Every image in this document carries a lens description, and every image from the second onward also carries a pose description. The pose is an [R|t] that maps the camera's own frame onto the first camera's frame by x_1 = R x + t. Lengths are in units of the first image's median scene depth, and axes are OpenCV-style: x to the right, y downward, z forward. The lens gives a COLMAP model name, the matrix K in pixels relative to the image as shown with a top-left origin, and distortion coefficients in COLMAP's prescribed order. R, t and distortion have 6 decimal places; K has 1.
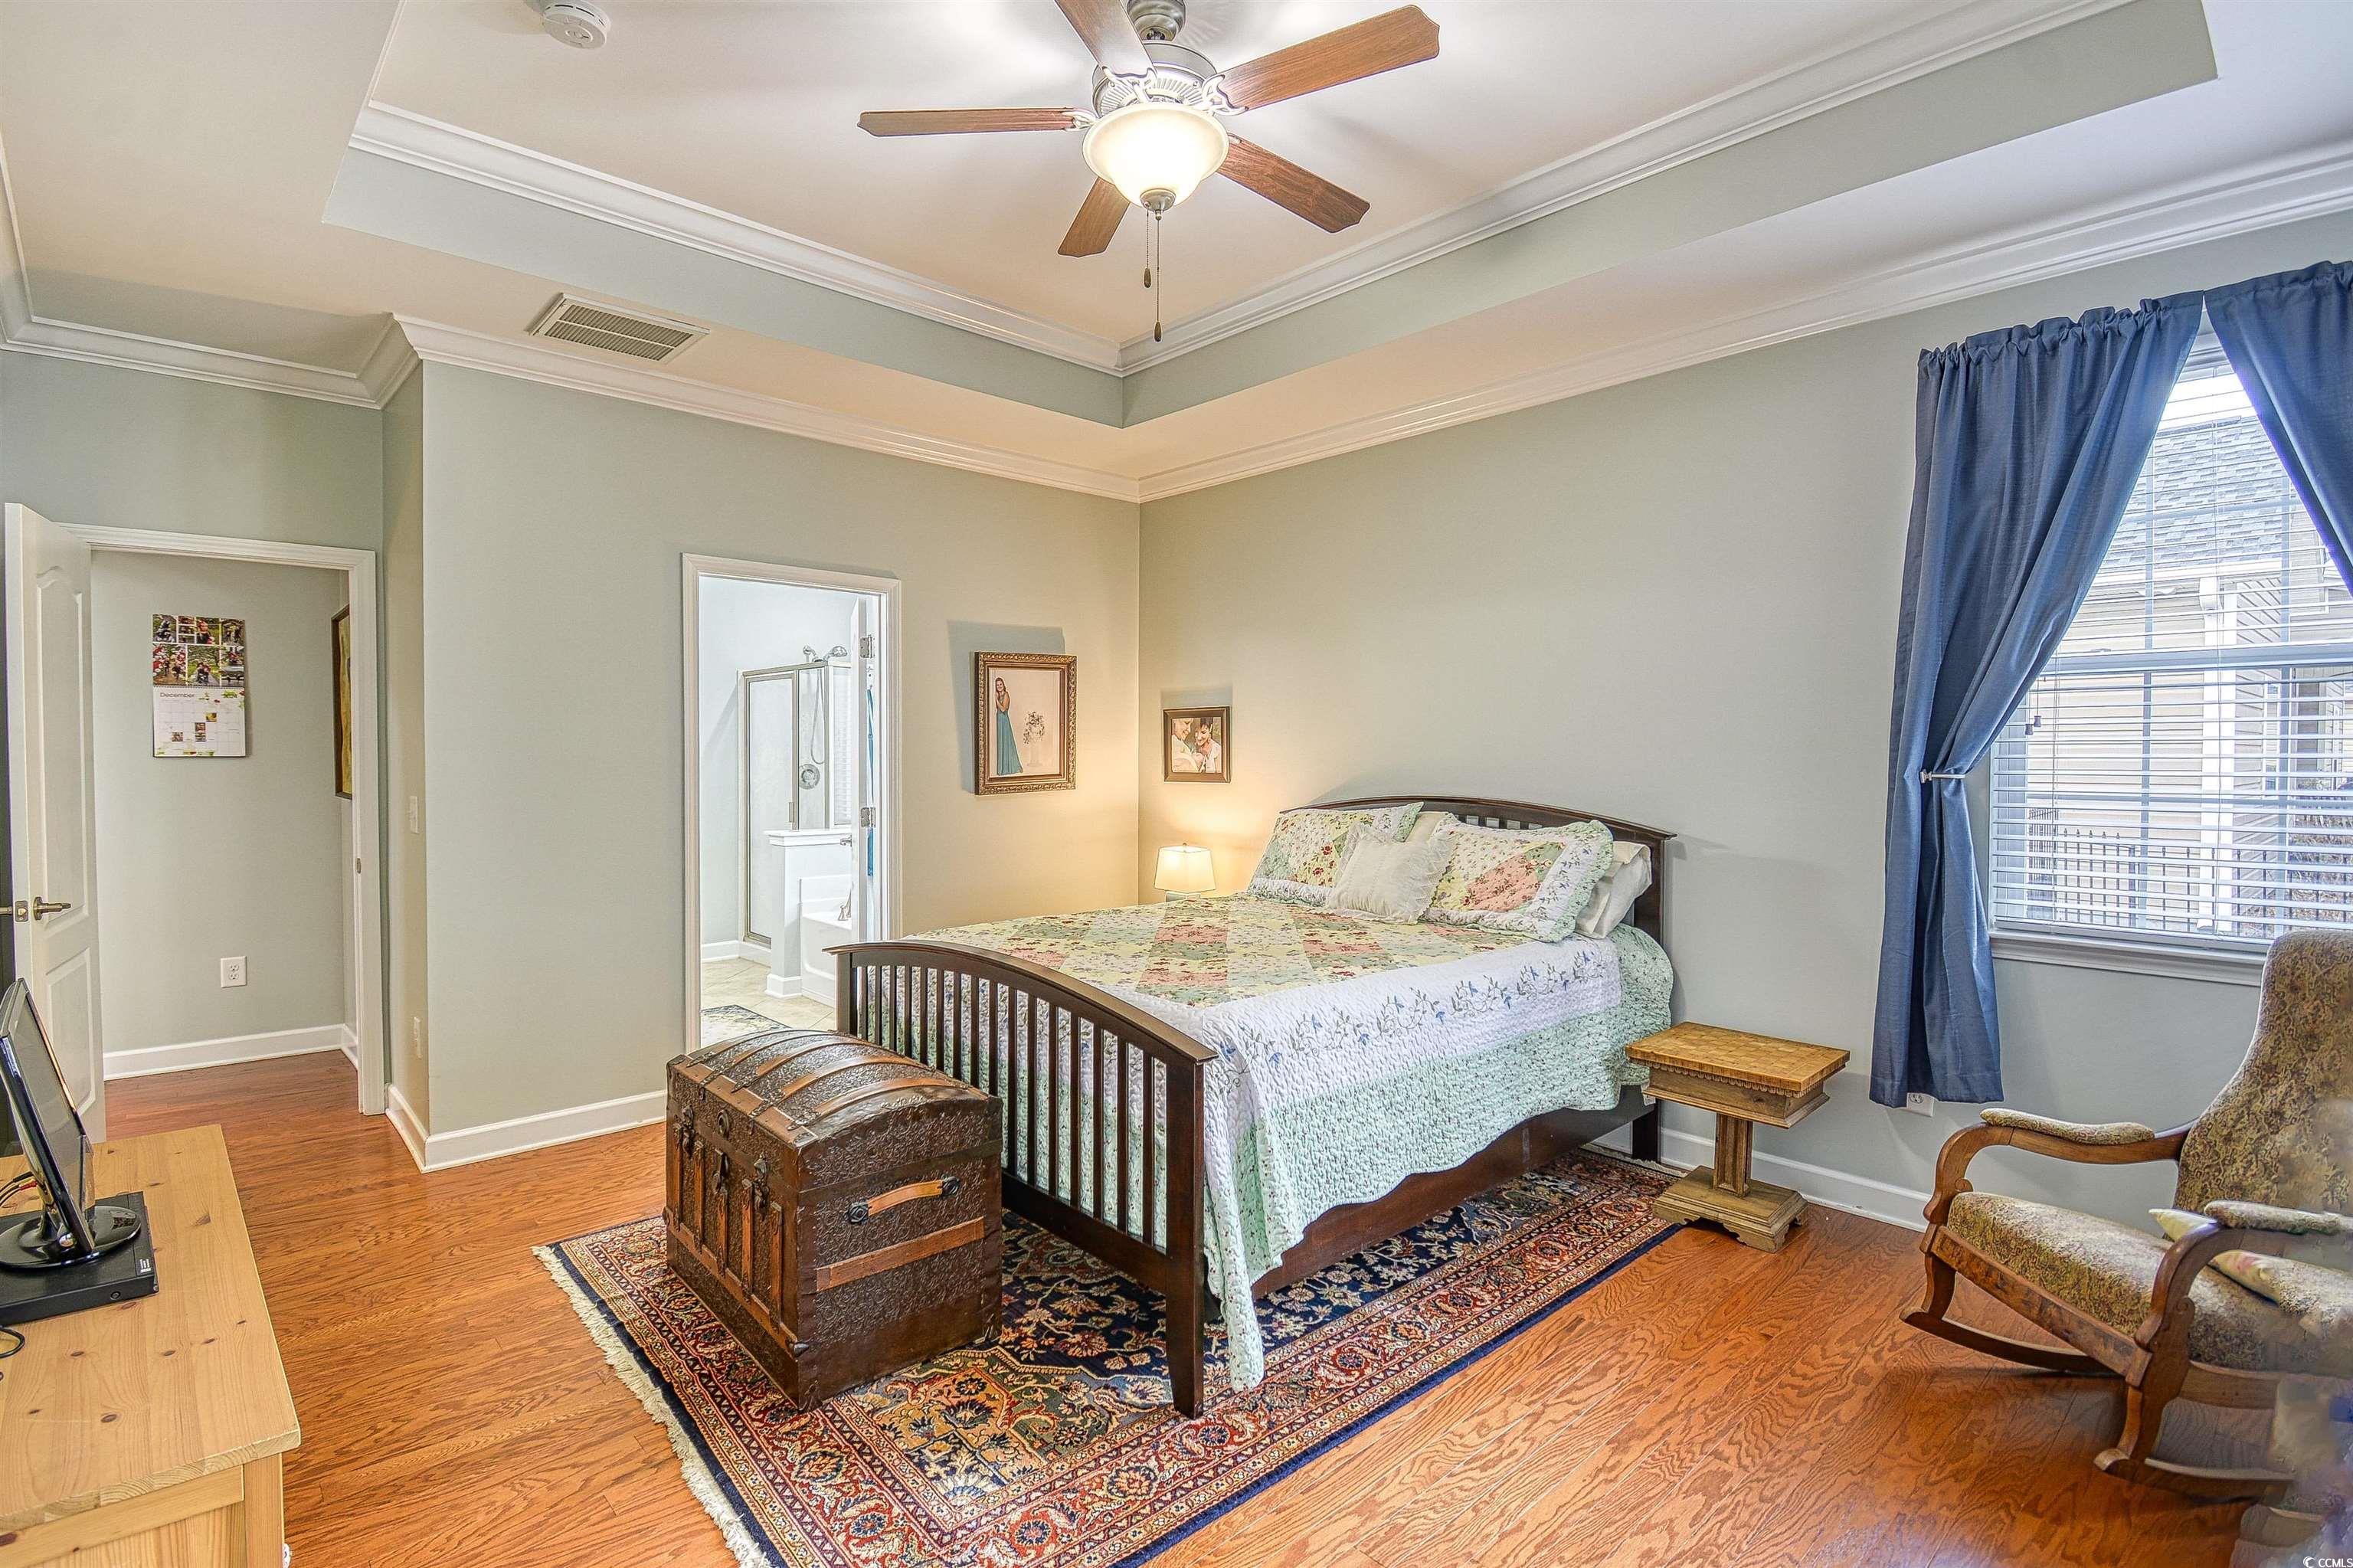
lens RADIAL K [[1089.0, 0, 1141.4], [0, 1089.0, 776.4], [0, 0, 1]] dist [0.015933, -0.026011]
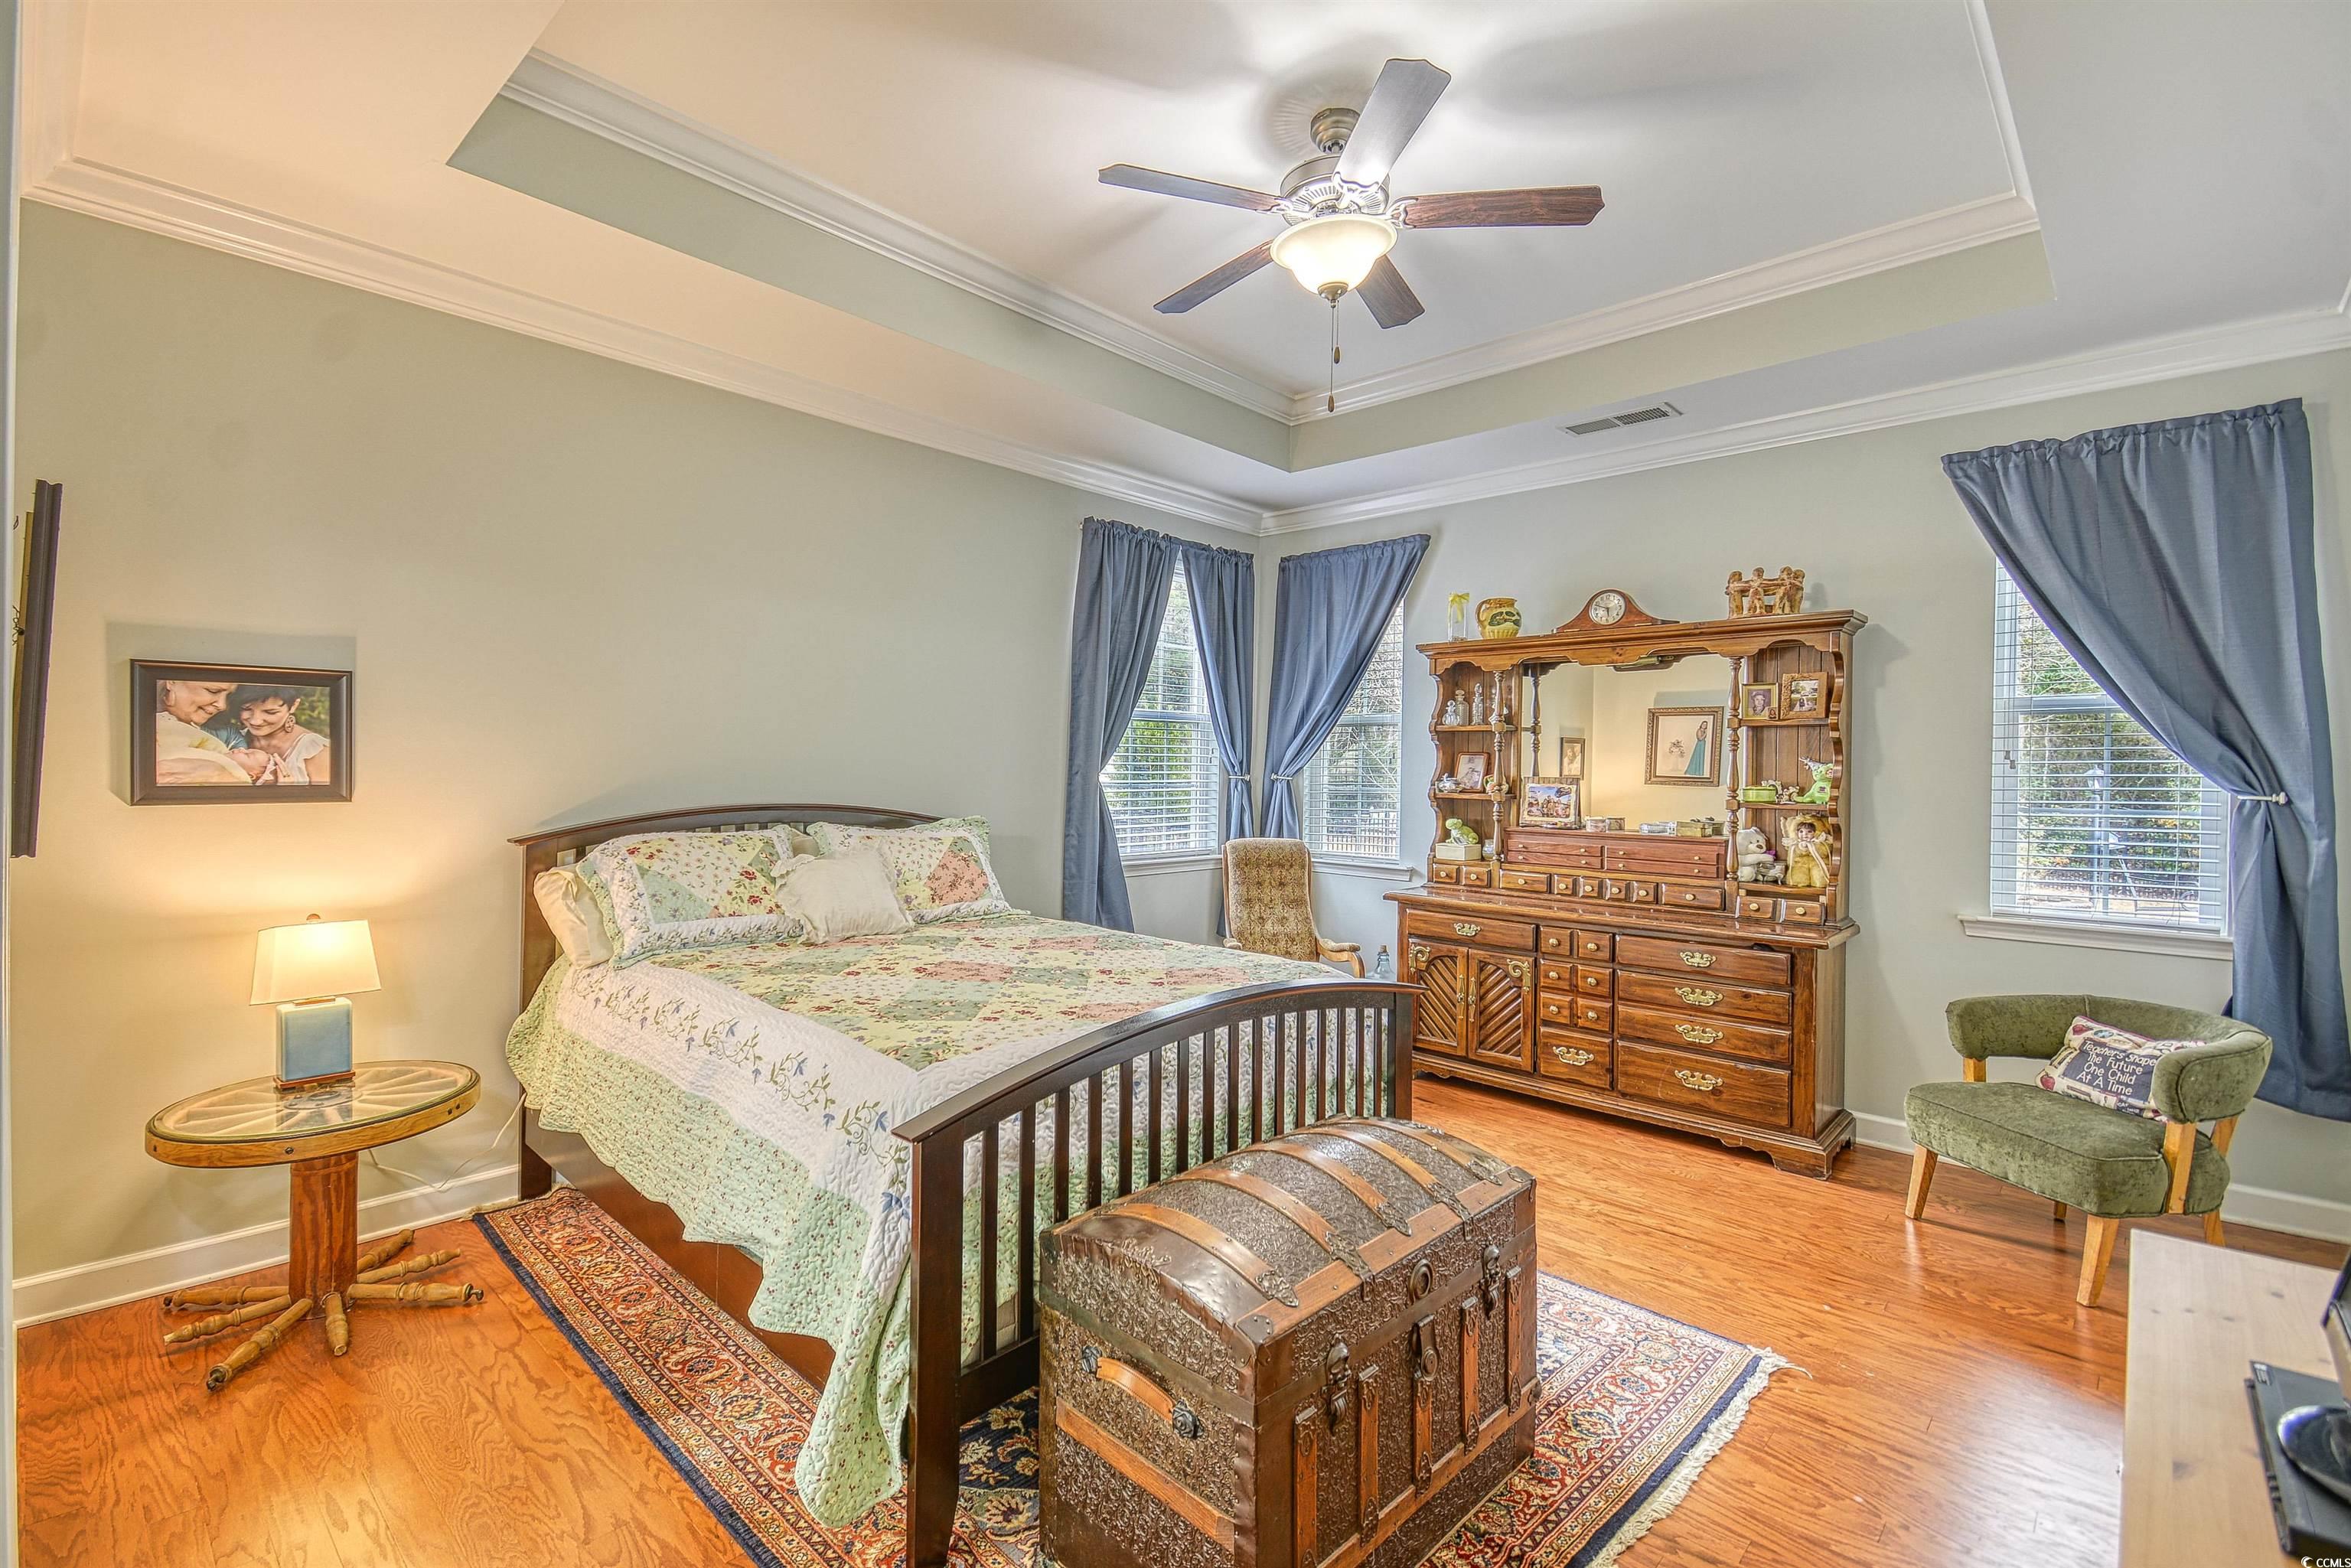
lens RADIAL K [[1088.0, 0, 1140.4], [0, 1088.0, 776.4], [0, 0, 1]] dist [0.015933, -0.026011]
pose [[-0.090143, -0.011121, 0.995867, -0.538318], [0.010012, 0.999877, 0.012072, -0.010553], [-0.995879, 0.011059, -0.090020, 0.626515]]
